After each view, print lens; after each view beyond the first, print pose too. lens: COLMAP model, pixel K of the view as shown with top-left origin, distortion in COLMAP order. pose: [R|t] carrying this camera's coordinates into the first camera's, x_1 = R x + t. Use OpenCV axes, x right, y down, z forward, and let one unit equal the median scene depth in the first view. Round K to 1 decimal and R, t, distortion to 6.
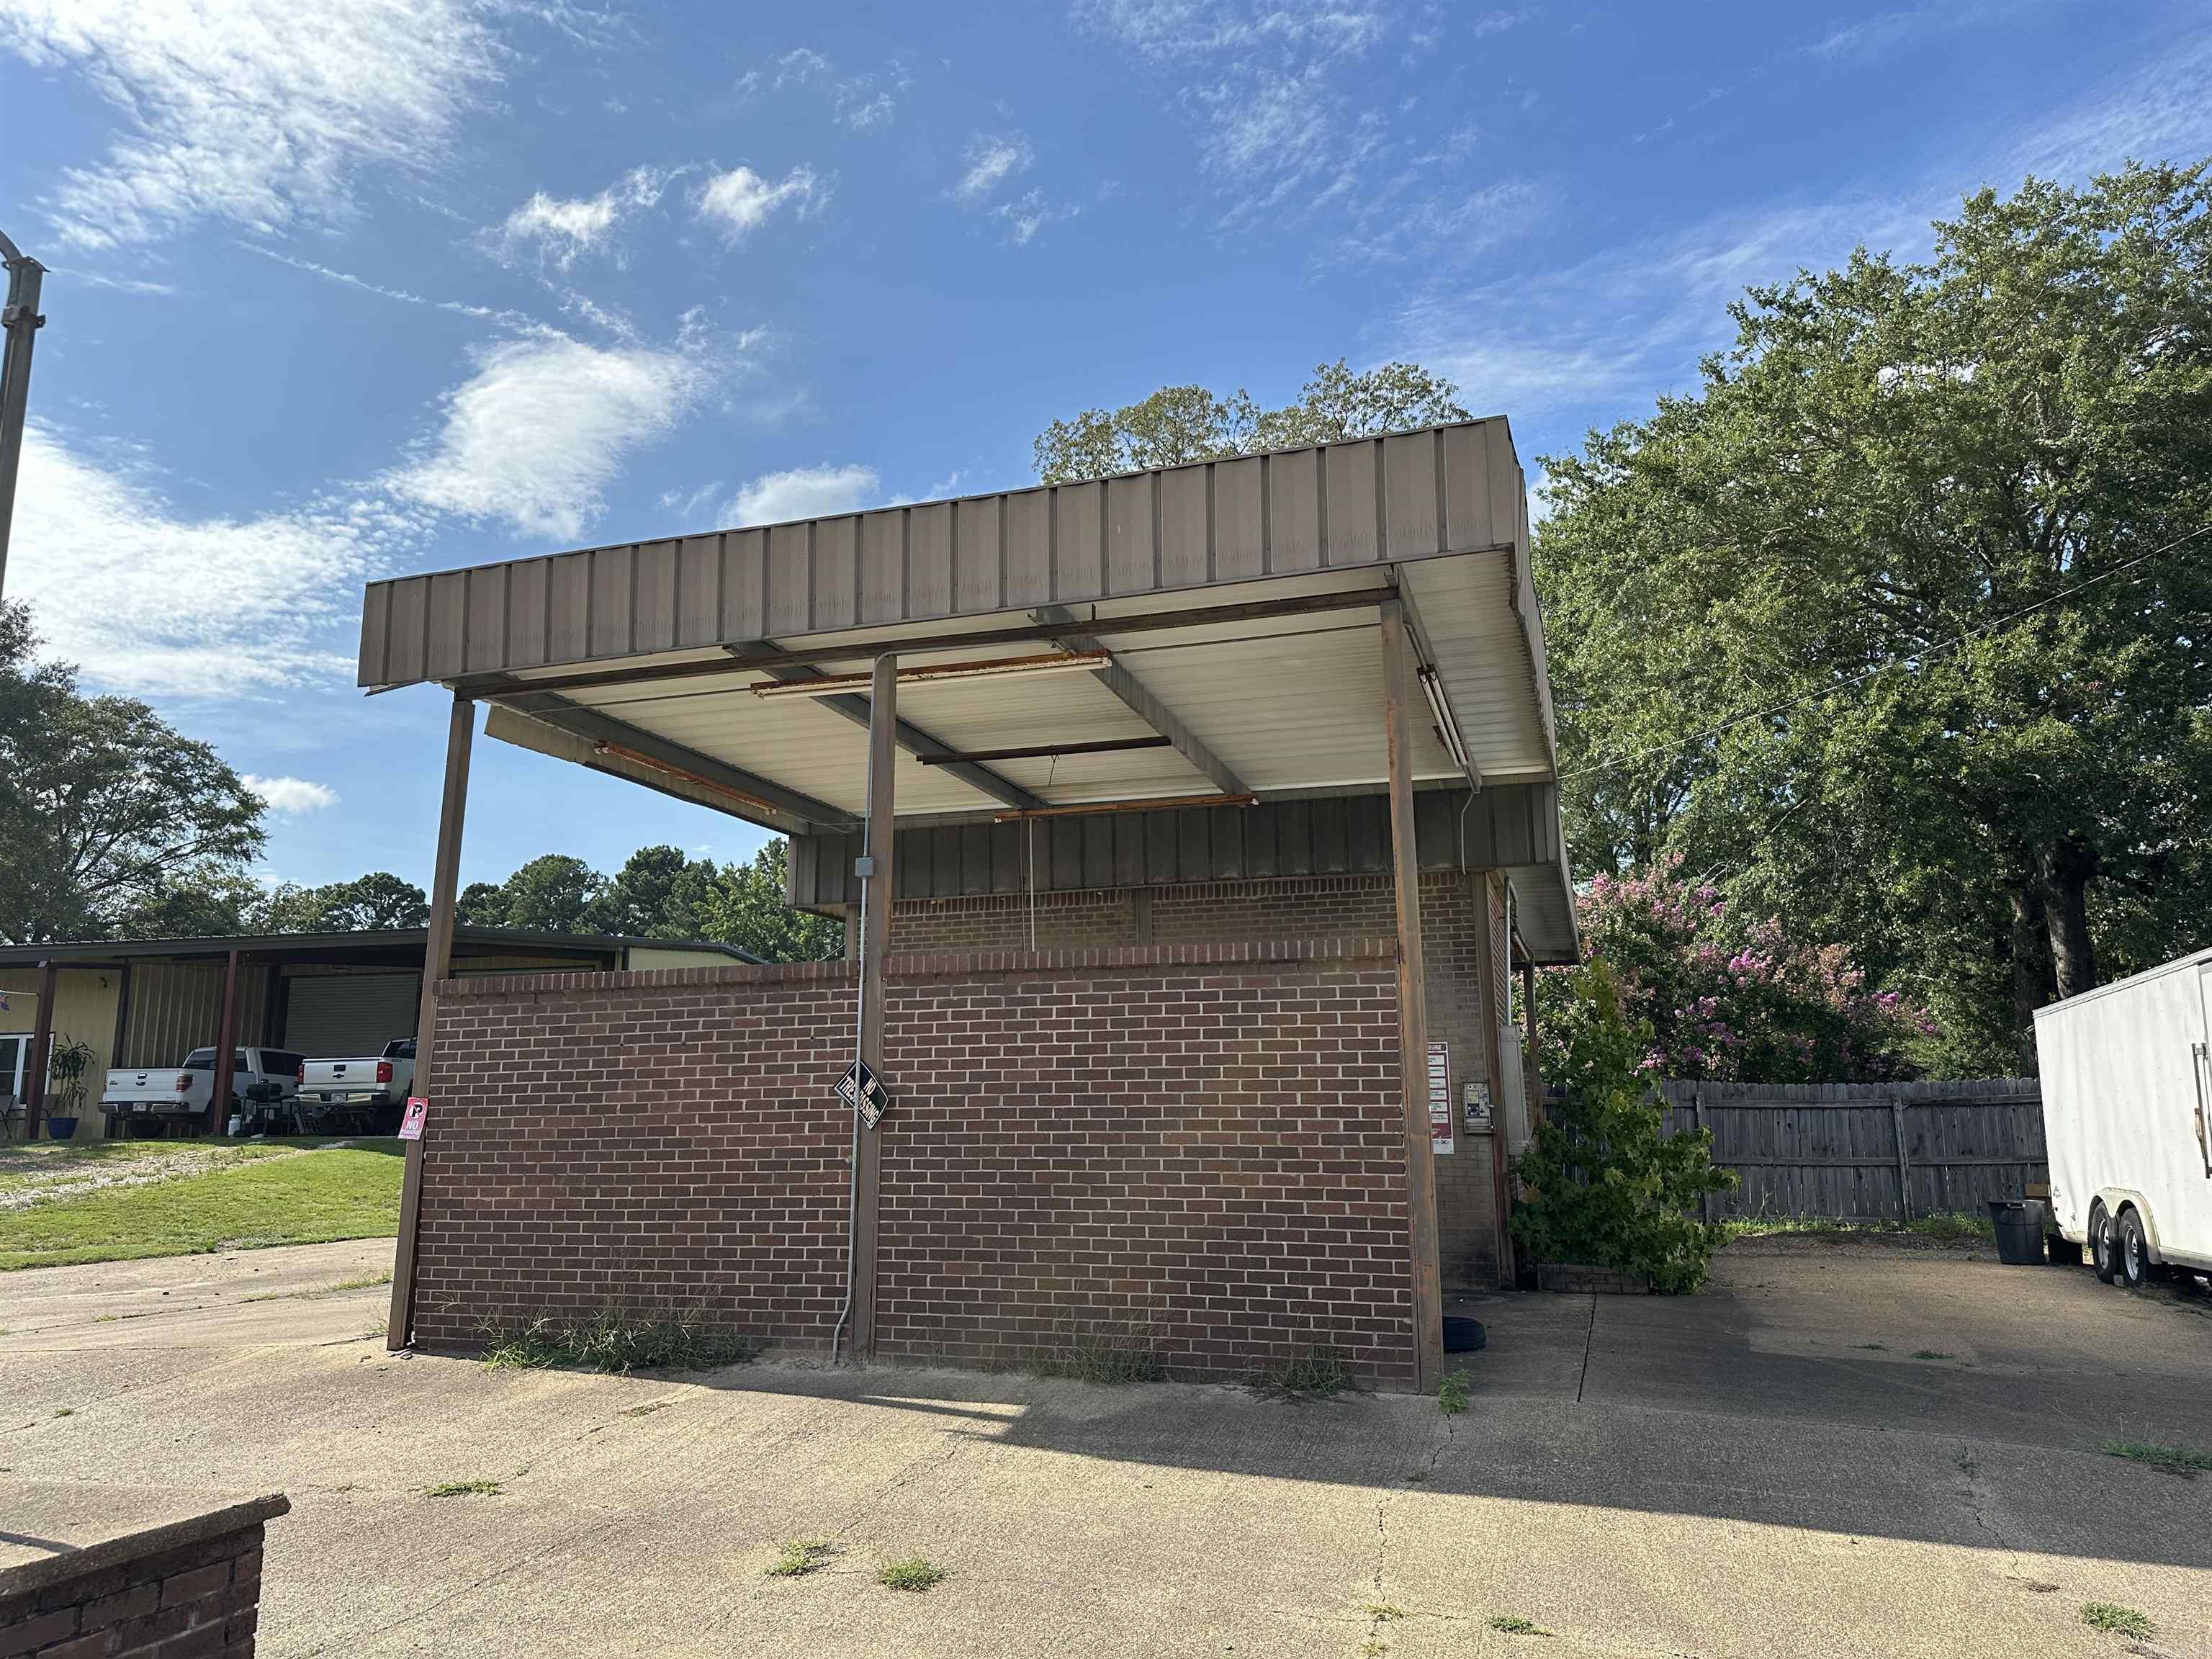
lens RADIAL K [[1550.8, 0, 1111.1], [0, 1550.8, 824.8], [0, 0, 1]] dist [0.023059, -0.015381]
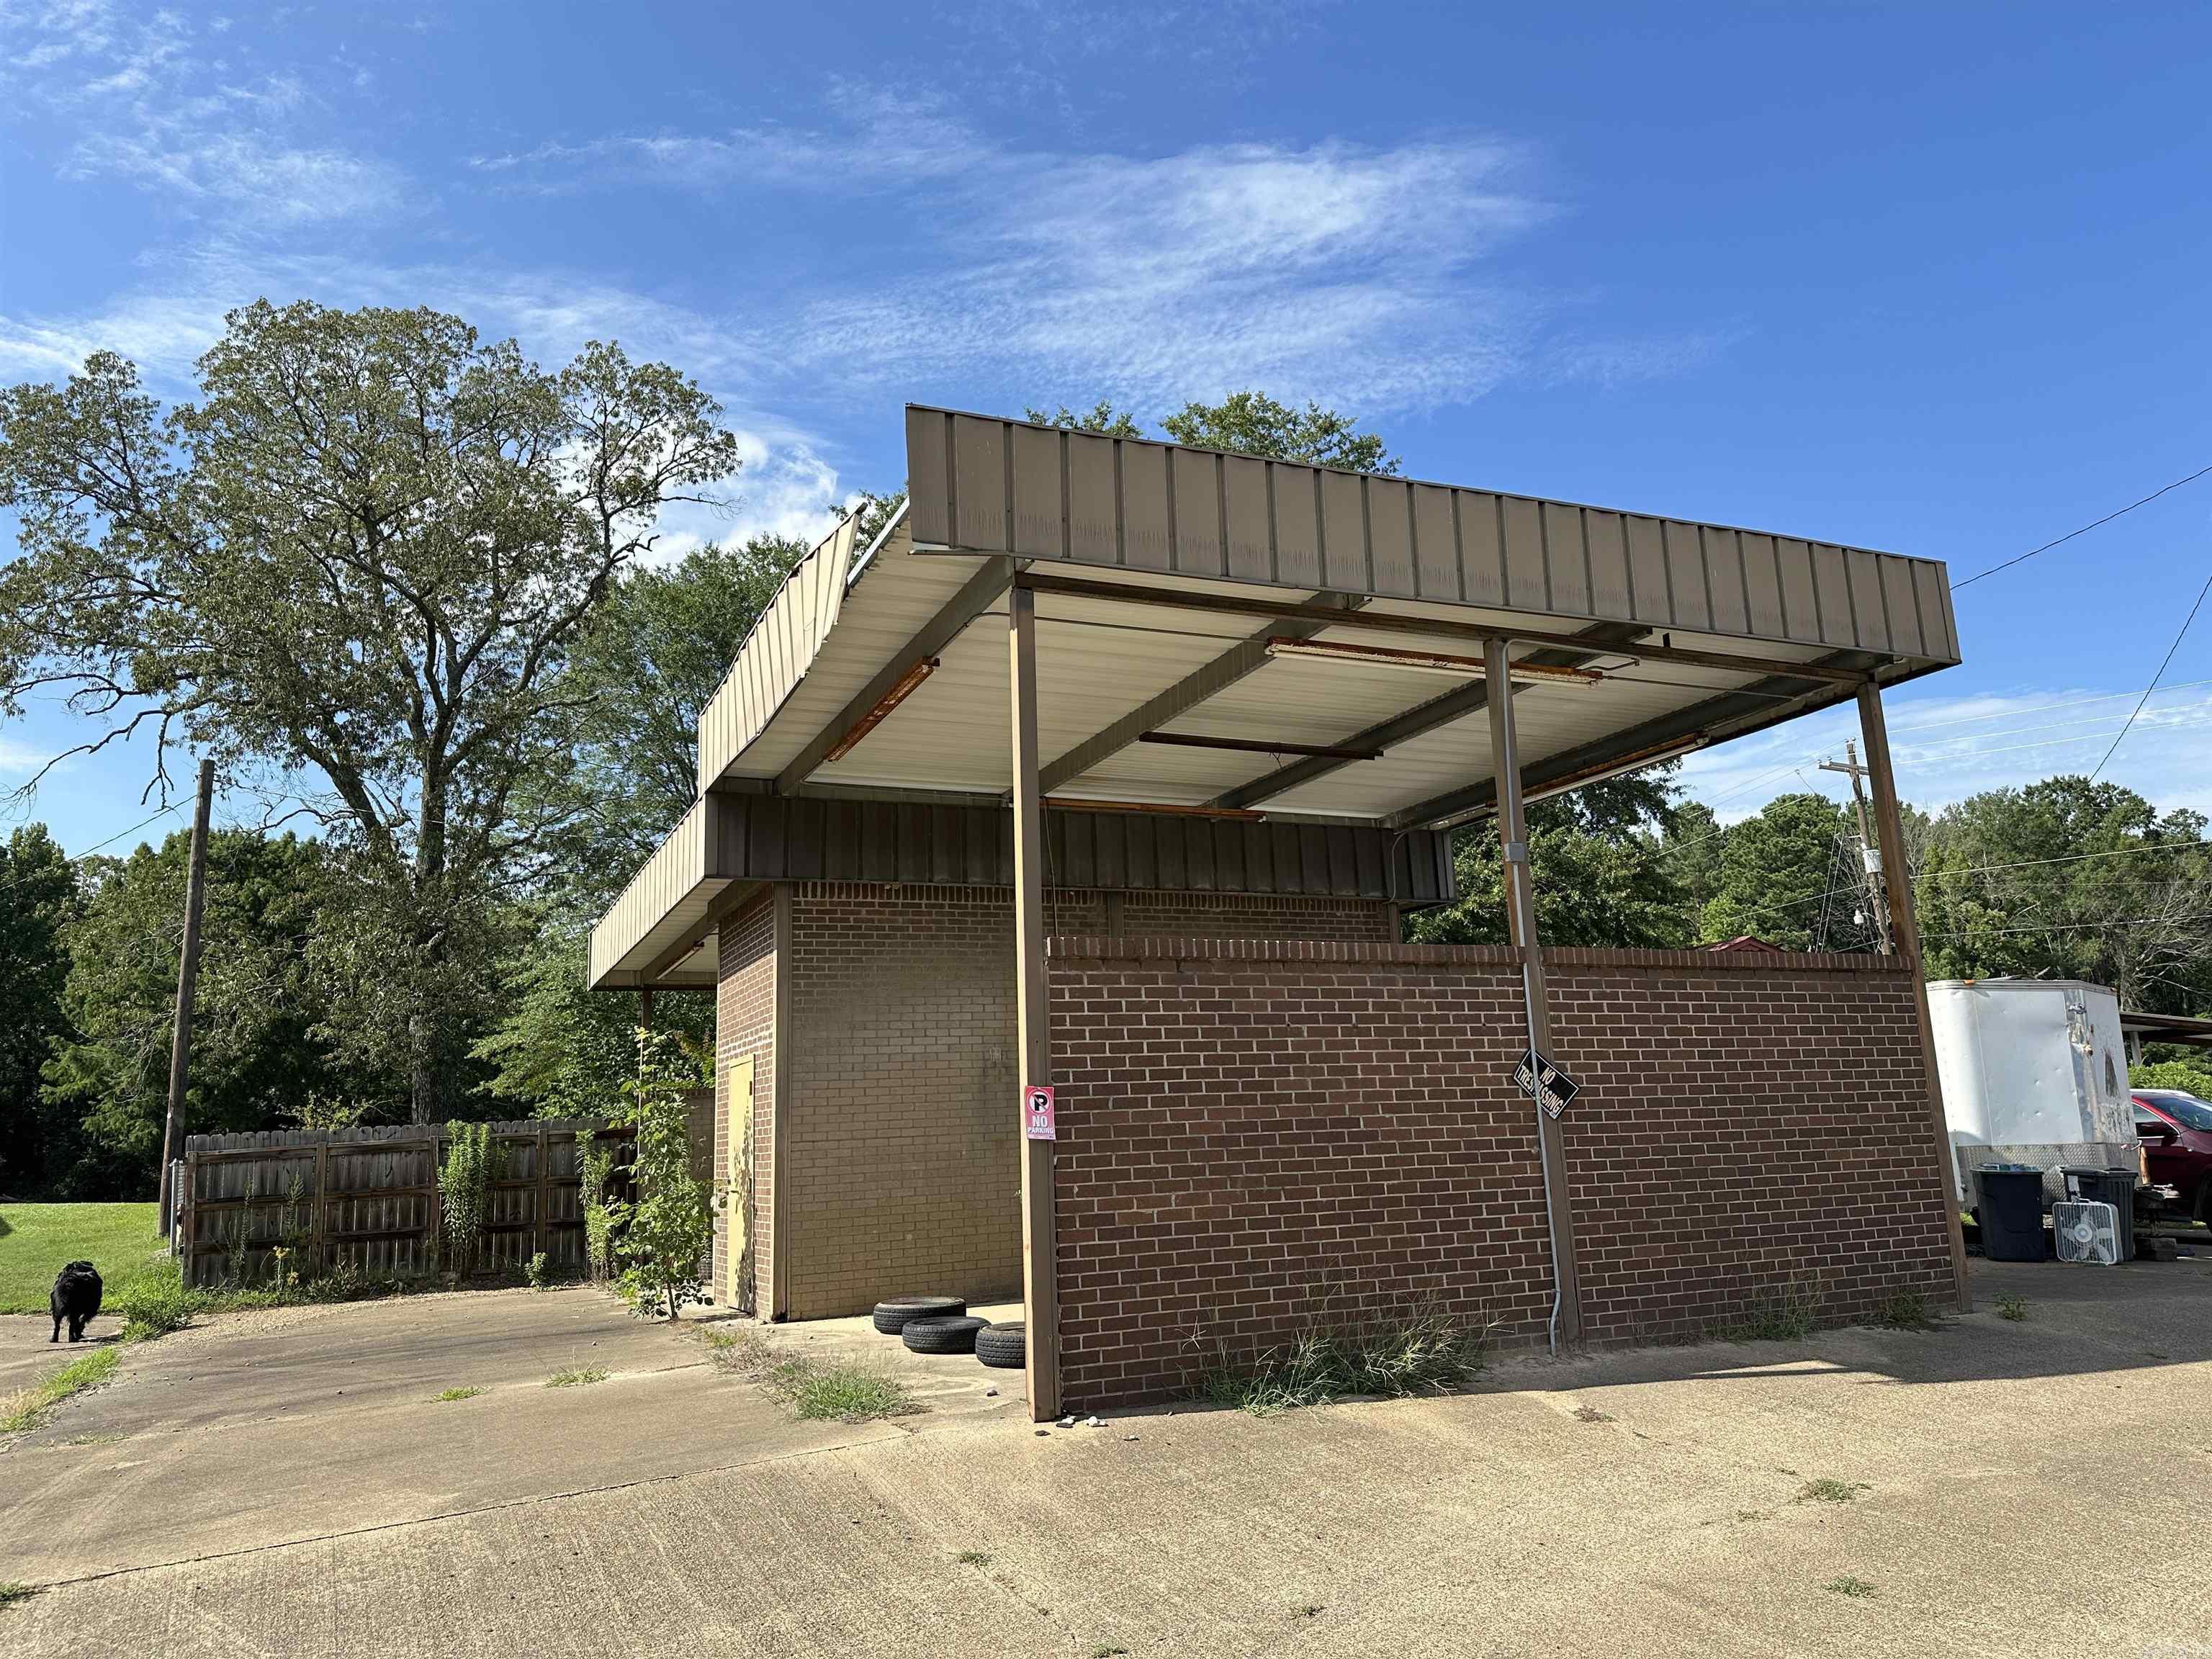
lens RADIAL K [[1550.8, 0, 1106.2], [0, 1550.8, 835.1], [0, 0, 1]] dist [0.023059, -0.015381]
pose [[0.759037, 0.113007, 0.641165, -0.986912], [-0.101303, 0.993326, -0.055149, 0.096293], [-0.643118, -0.023092, 0.765419, 0.412757]]
